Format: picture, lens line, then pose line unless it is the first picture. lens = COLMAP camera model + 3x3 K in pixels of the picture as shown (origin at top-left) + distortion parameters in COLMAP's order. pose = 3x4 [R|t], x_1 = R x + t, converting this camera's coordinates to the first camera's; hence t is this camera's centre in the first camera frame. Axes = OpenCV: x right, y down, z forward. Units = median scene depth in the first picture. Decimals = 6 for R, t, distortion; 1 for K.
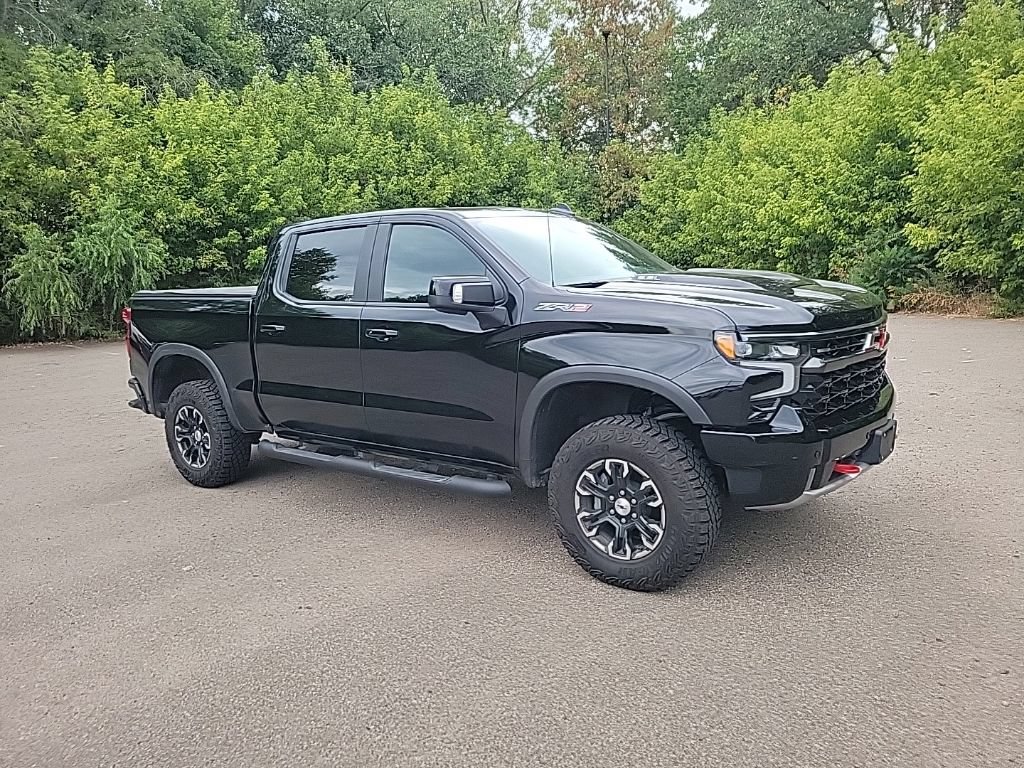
lens RADIAL K [[758.1, 0, 514.8], [0, 758.1, 380.9], [0, 0, 1]] dist [0.050417, -0.028836]
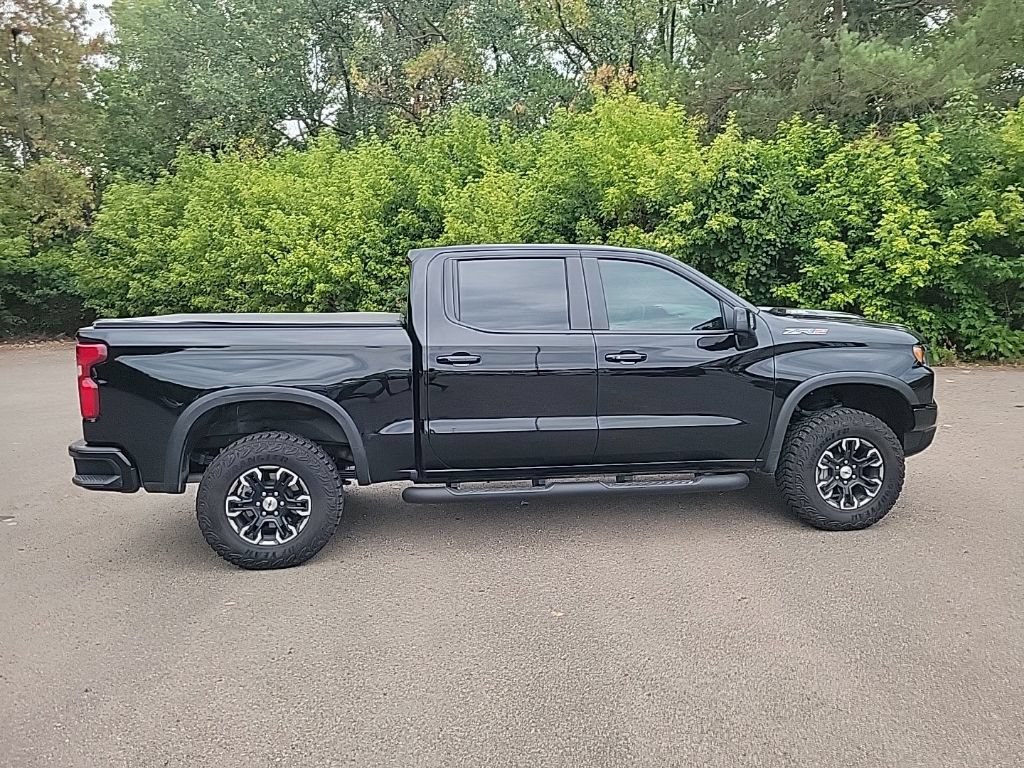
lens RADIAL K [[761.7, 0, 513.4], [0, 761.7, 381.7], [0, 0, 1]] dist [0.049076, -0.027475]
pose [[0.697249, -0.043277, 0.715522, -0.308284], [0.086025, 0.996014, -0.023585, -0.004968], [-0.711649, 0.077997, 0.698192, 0.102387]]
